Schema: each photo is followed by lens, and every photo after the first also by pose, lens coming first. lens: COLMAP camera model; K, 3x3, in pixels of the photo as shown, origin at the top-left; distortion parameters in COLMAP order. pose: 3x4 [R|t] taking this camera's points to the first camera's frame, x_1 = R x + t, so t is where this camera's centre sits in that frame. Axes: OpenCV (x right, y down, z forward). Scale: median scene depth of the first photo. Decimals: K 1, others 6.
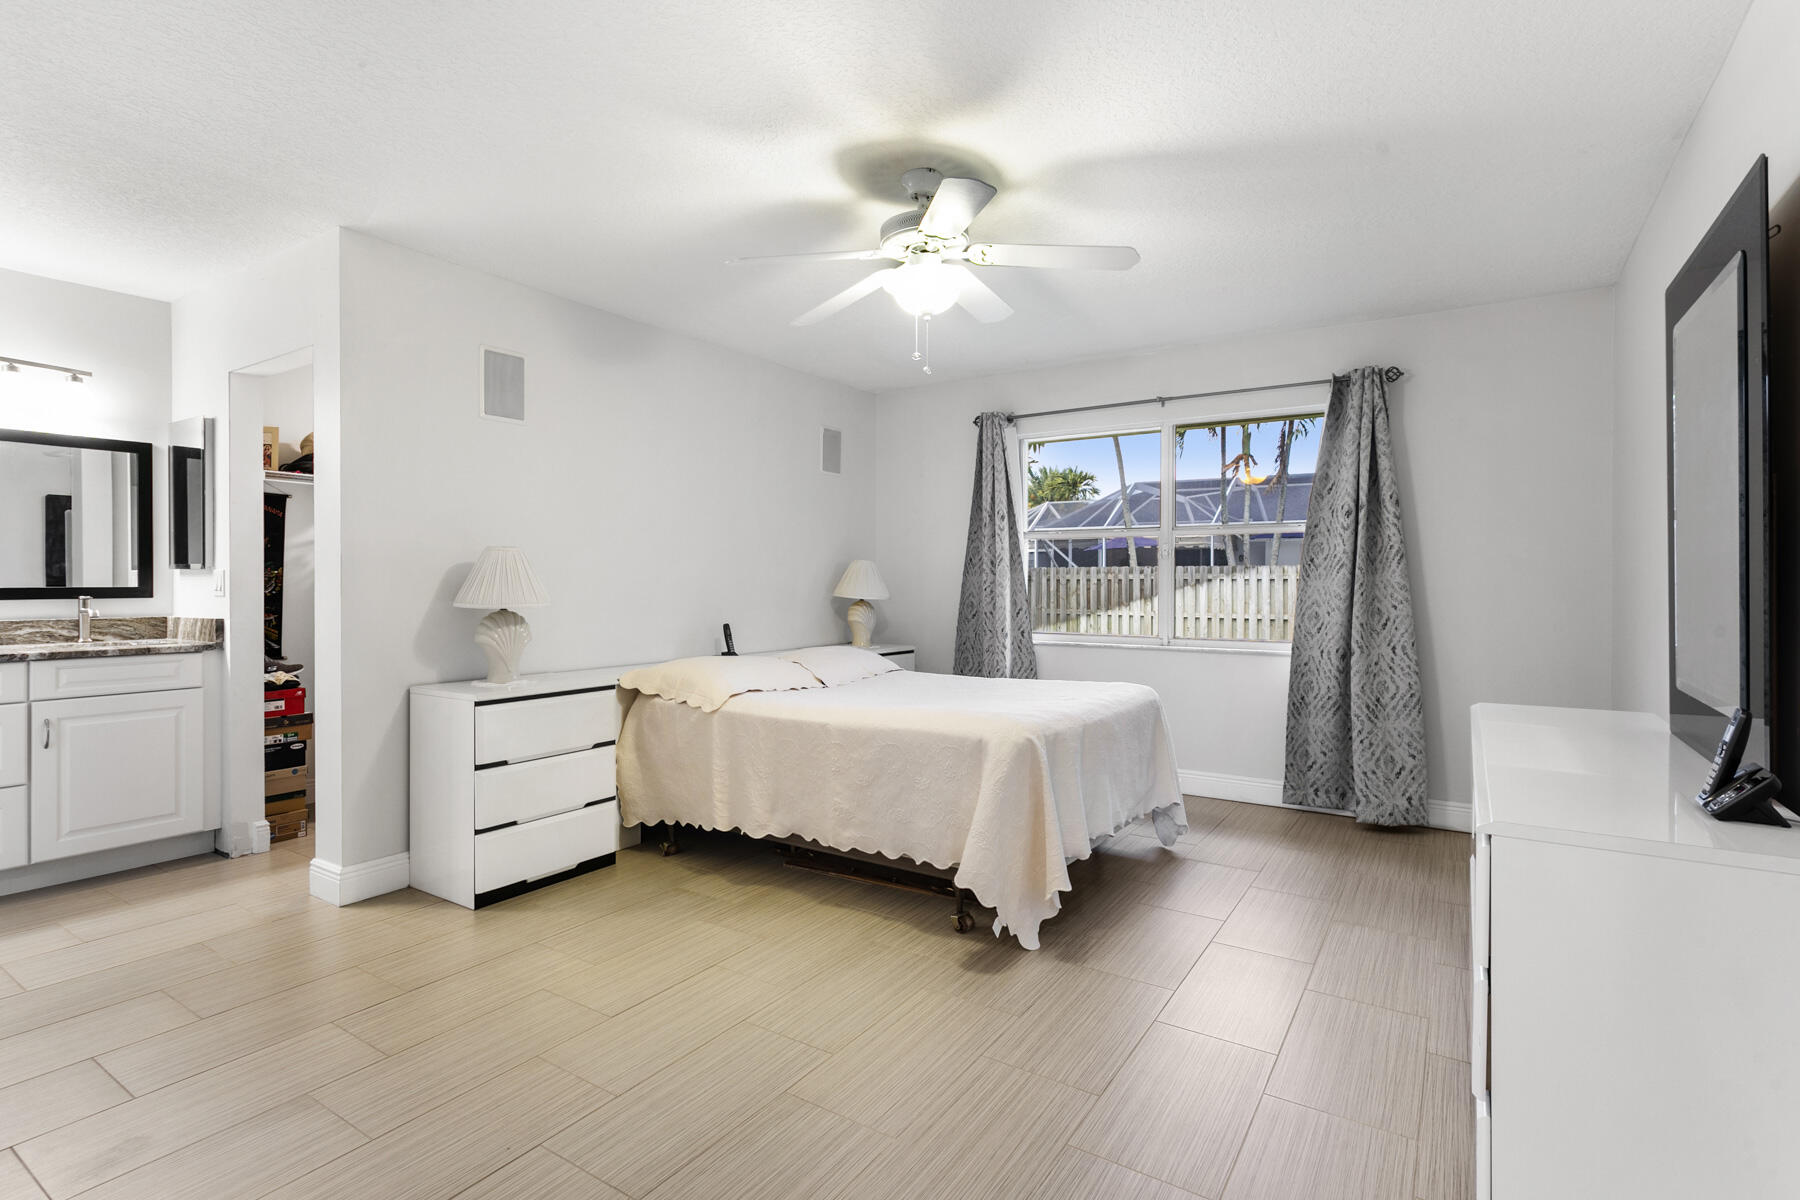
lens RADIAL K [[870.5, 0, 897.7], [0, 870.5, 588.6], [0, 0, 1]] dist [0.000851, 0.000925]
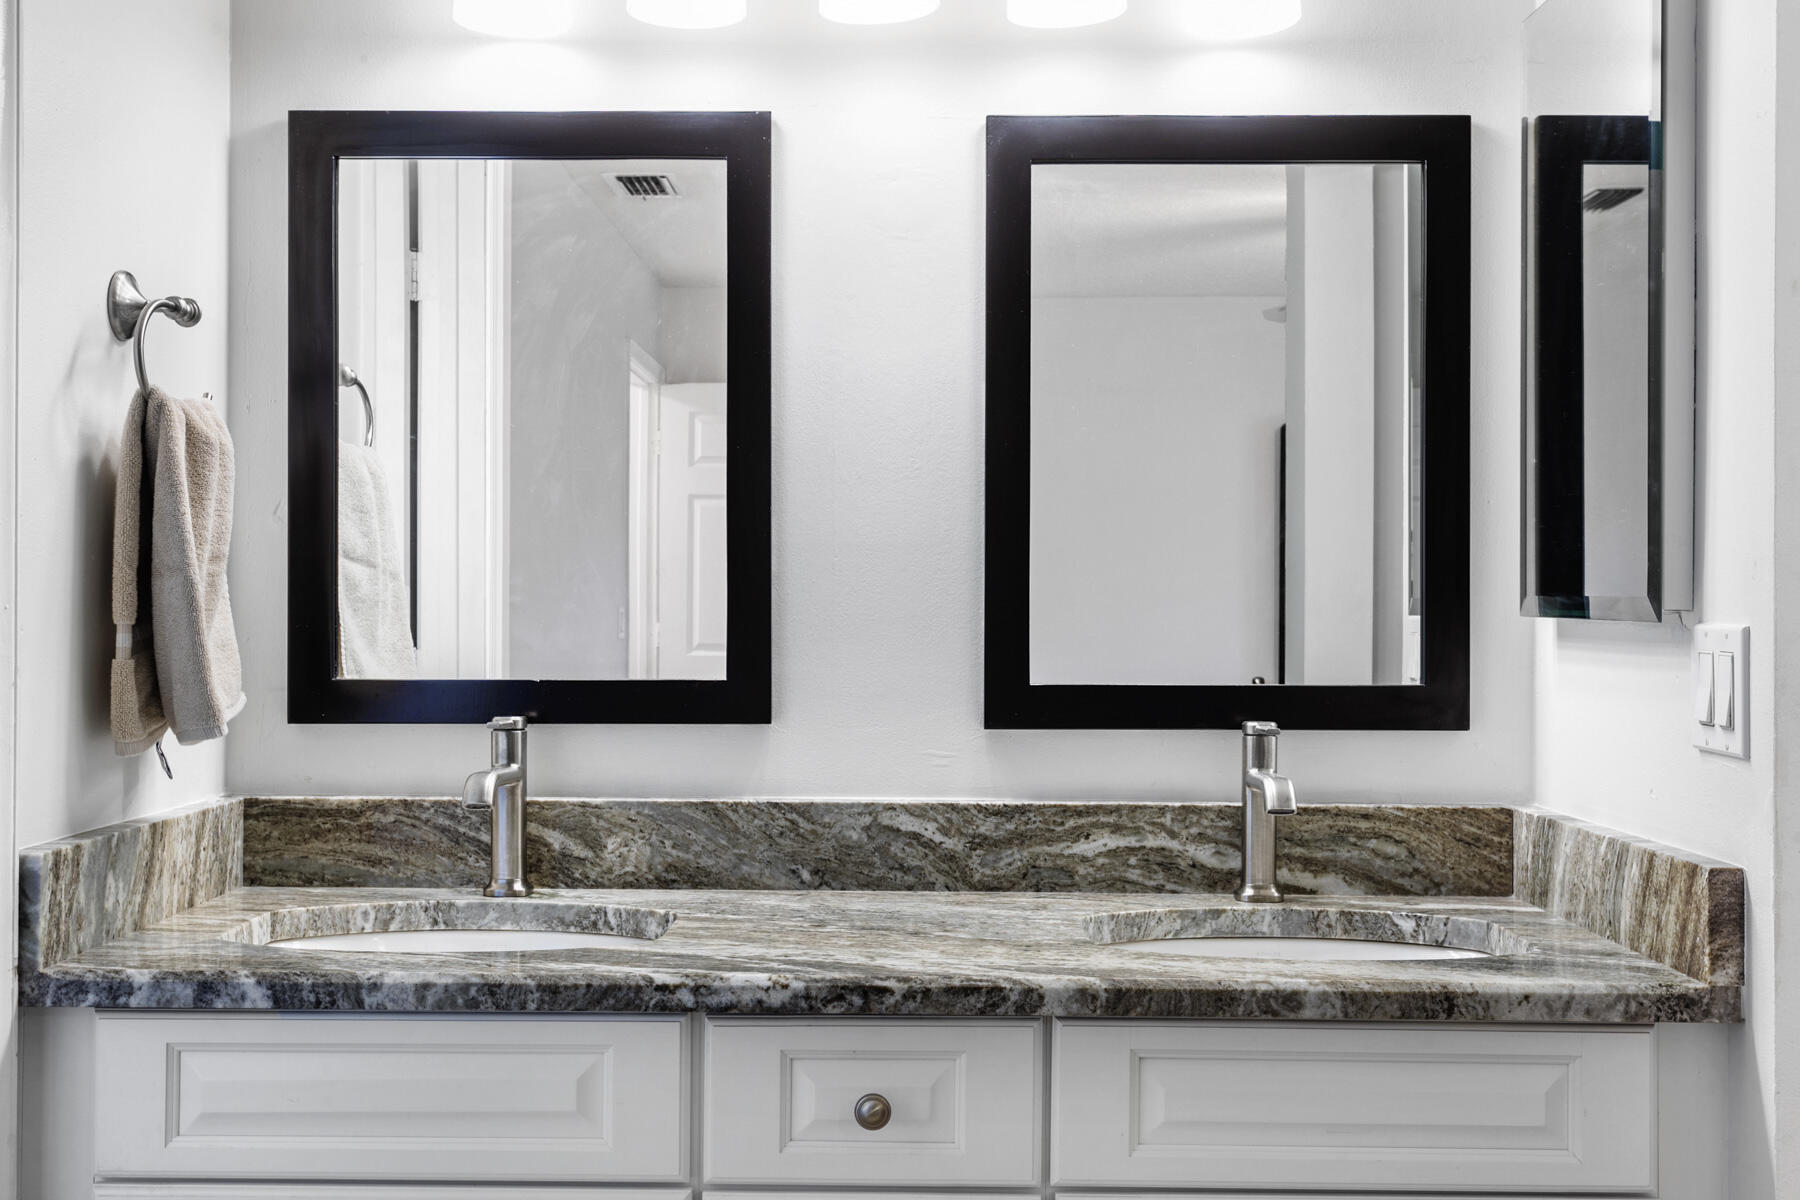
lens RADIAL K [[2014.5, 0, 900.0], [0, 2014.5, 600.0], [0, 0, 1]] dist [0.191928, 0.006366]
pose [[0.549986, -0.000546, -0.835174, -0.476428], [-0.009375, 0.999933, -0.006827, -0.023764], [0.835121, 0.011584, 0.549944, 0.567958]]
